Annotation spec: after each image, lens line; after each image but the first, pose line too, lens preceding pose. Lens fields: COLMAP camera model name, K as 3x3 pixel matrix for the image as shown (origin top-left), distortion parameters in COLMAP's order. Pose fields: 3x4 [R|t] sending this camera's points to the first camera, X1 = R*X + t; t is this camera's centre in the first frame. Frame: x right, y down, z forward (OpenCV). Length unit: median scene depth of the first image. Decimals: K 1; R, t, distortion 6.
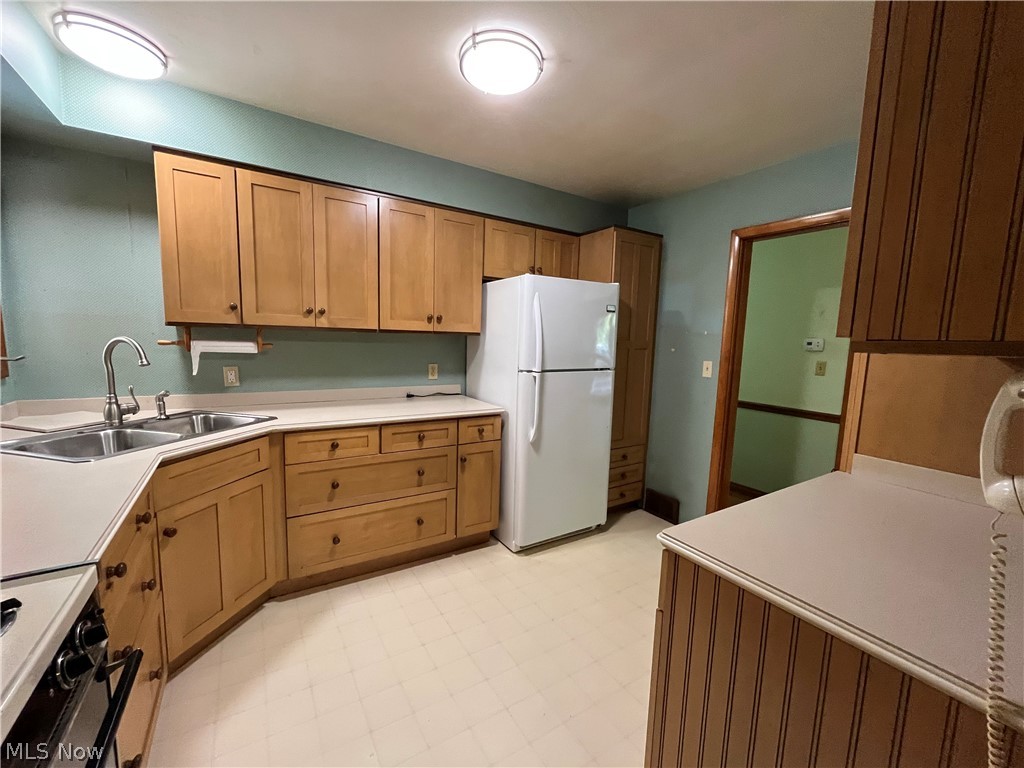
lens RADIAL K [[415.6, 0, 510.7], [0, 415.6, 384.3], [0, 0, 1]] dist [0.000141, -0.000578]
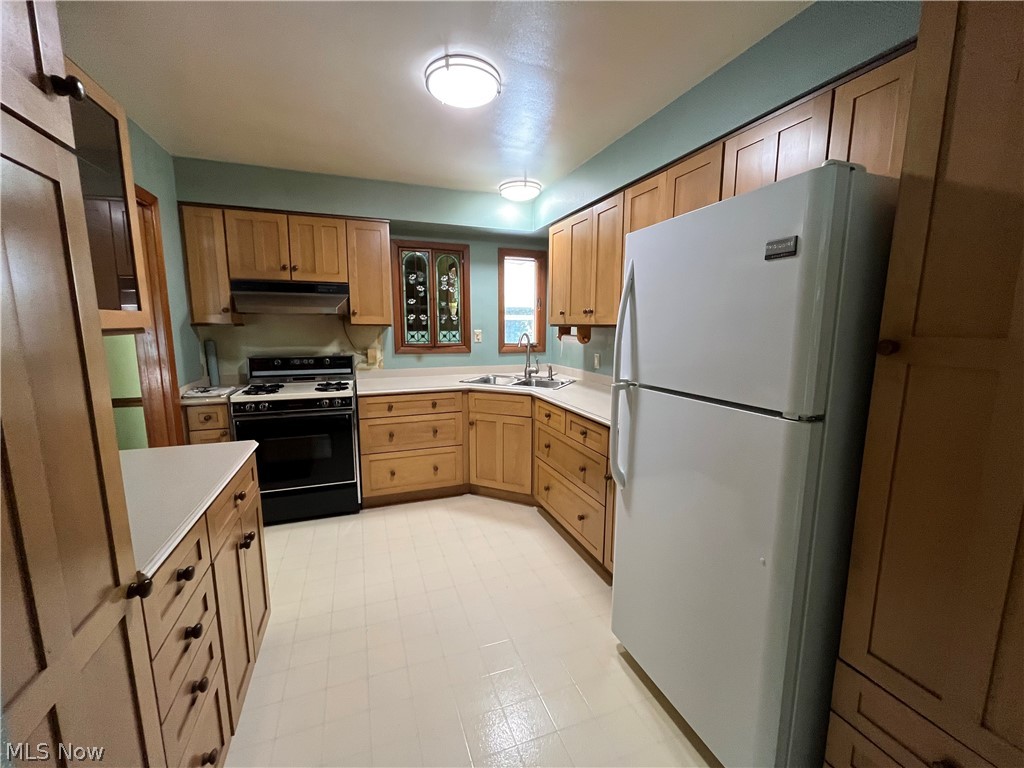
lens RADIAL K [[415.6, 0, 511.6], [0, 415.6, 385.8], [0, 0, 1]] dist [0.000141, -0.000578]
pose [[-0.202326, 0.111196, -0.972985, 0.755810], [-0.122658, 0.982832, 0.137827, -0.096359], [0.971606, 0.147230, -0.185214, 0.988960]]
